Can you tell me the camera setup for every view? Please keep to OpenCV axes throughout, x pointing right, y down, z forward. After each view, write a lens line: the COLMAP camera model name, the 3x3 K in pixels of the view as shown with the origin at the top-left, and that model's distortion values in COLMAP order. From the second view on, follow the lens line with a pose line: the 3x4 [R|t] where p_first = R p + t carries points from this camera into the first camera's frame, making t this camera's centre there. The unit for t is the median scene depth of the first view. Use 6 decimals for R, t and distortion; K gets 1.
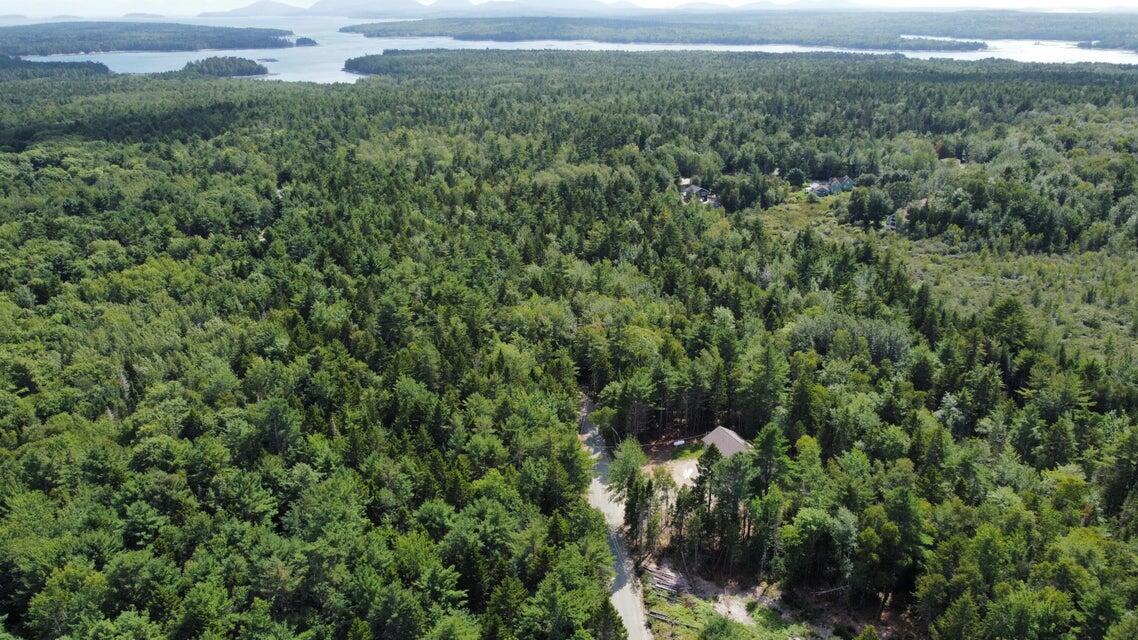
lens RADIAL K [[861.0, 0, 569.5], [0, 861.0, 317.7], [0, 0, 1]] dist [-0.003713, -0.001908]
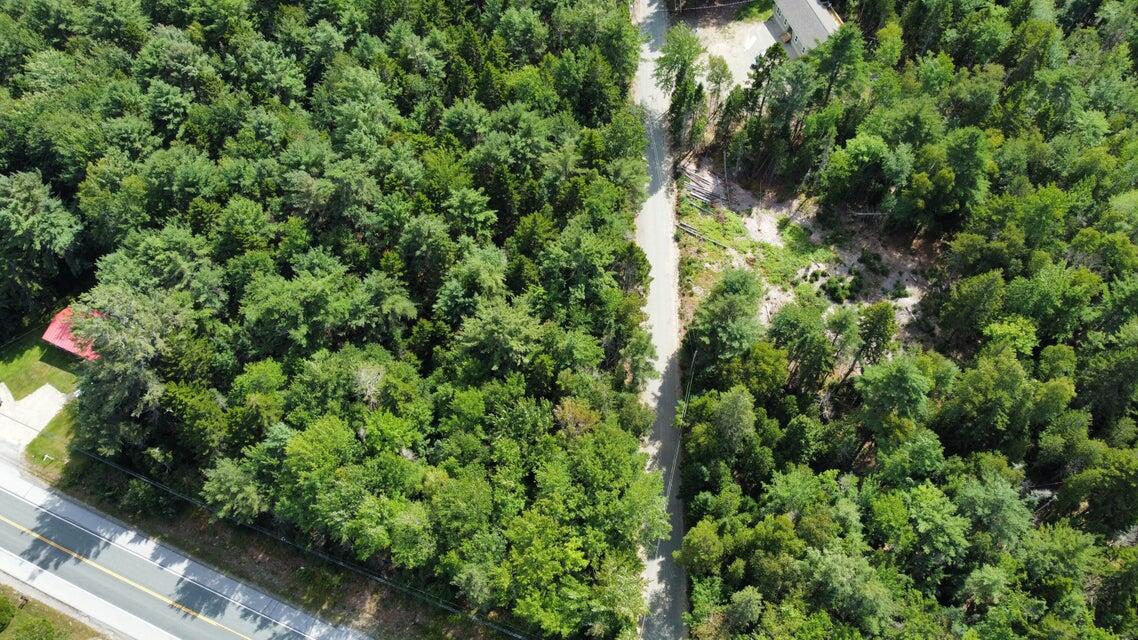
lens RADIAL K [[861.0, 0, 569.5], [0, 861.0, 317.7], [0, 0, 1]] dist [-0.003713, -0.001908]
pose [[0.995487, 0.082213, -0.047404, 0.012055], [-0.034832, 0.781182, 0.623331, -0.111395], [0.088277, -0.618866, 0.780520, 0.076413]]
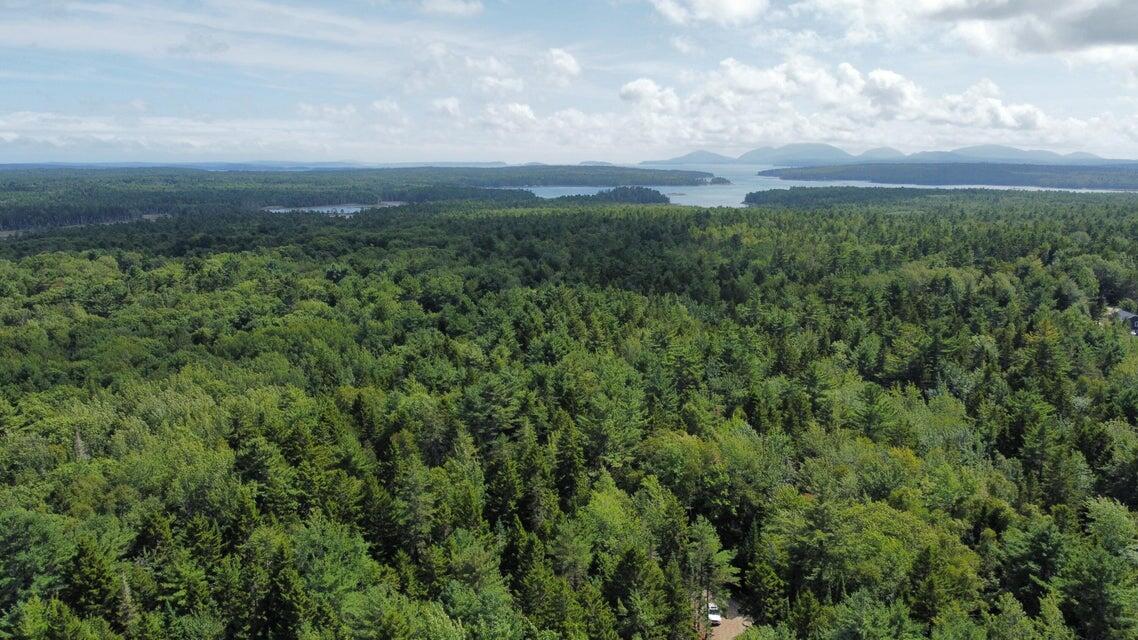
lens RADIAL K [[868.9, 0, 568.2], [0, 868.9, 328.4], [0, 0, 1]] dist [0.000397, -0.007481]
pose [[0.893262, 0.091089, -0.440211, 0.115356], [-0.155917, 0.981246, -0.113342, -0.003555], [0.421631, 0.169880, 0.890712, 0.464987]]
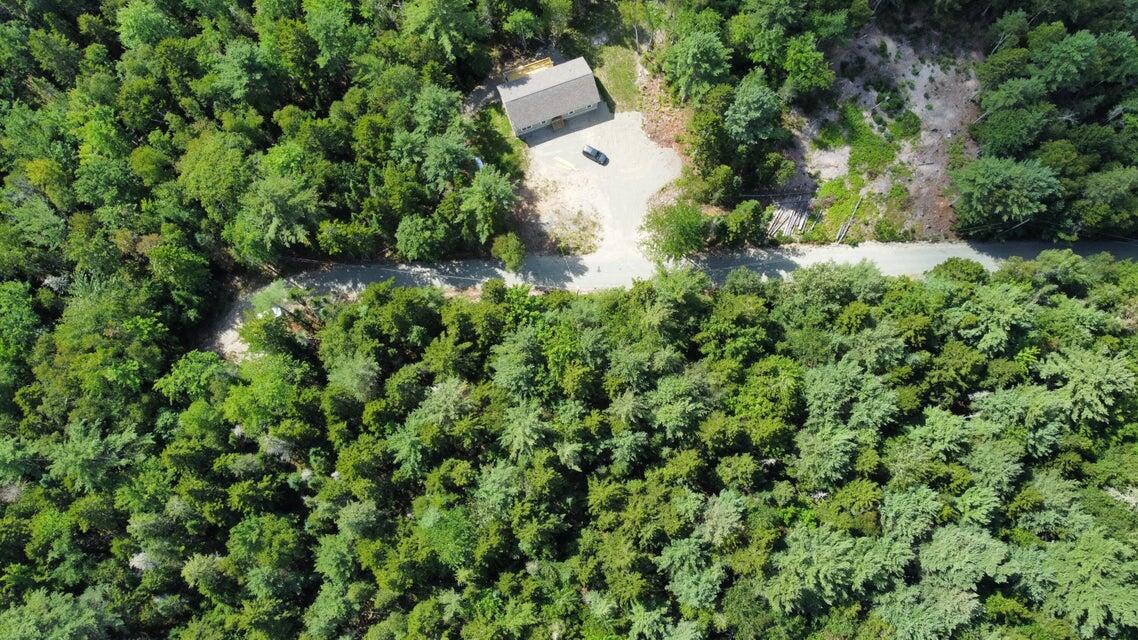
lens RADIAL K [[861.0, 0, 569.5], [0, 861.0, 317.7], [0, 0, 1]] dist [-0.003713, -0.001908]
pose [[0.021365, -0.983126, 0.181680, -0.108188], [0.318347, 0.178953, 0.930930, -0.396641], [-0.947734, 0.037948, 0.316798, 0.558746]]
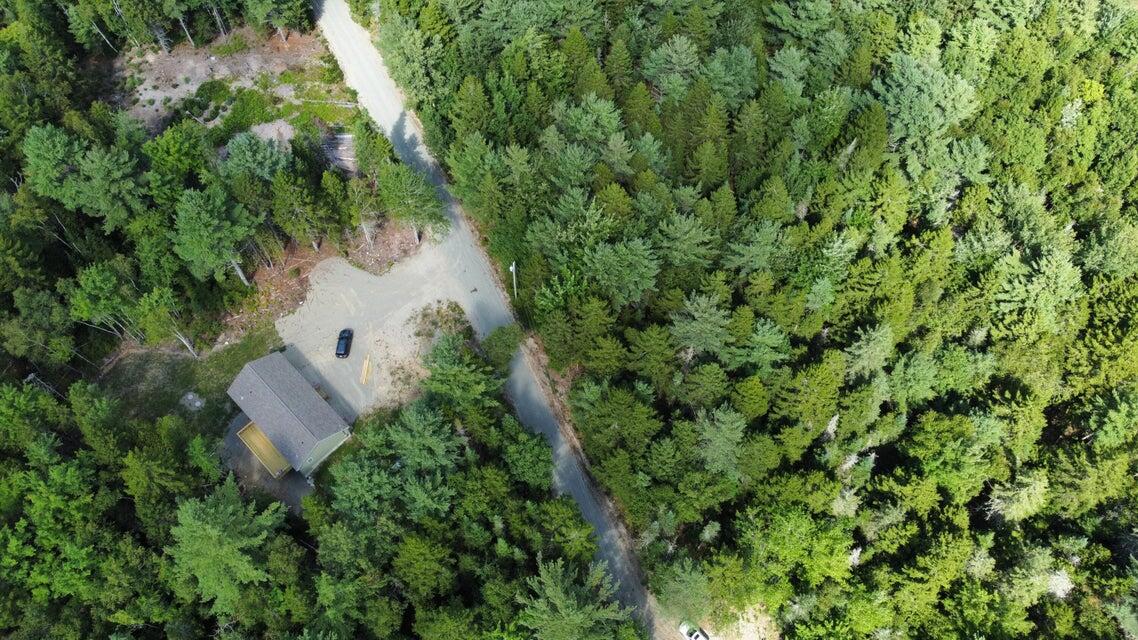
lens RADIAL K [[868.9, 0, 568.2], [0, 868.9, 328.4], [0, 0, 1]] dist [0.000397, -0.007481]
pose [[-0.918998, 0.354925, -0.171669, 0.075153], [-0.121918, 0.158250, 0.979843, -0.363606], [0.374938, 0.921404, -0.102160, 0.817412]]
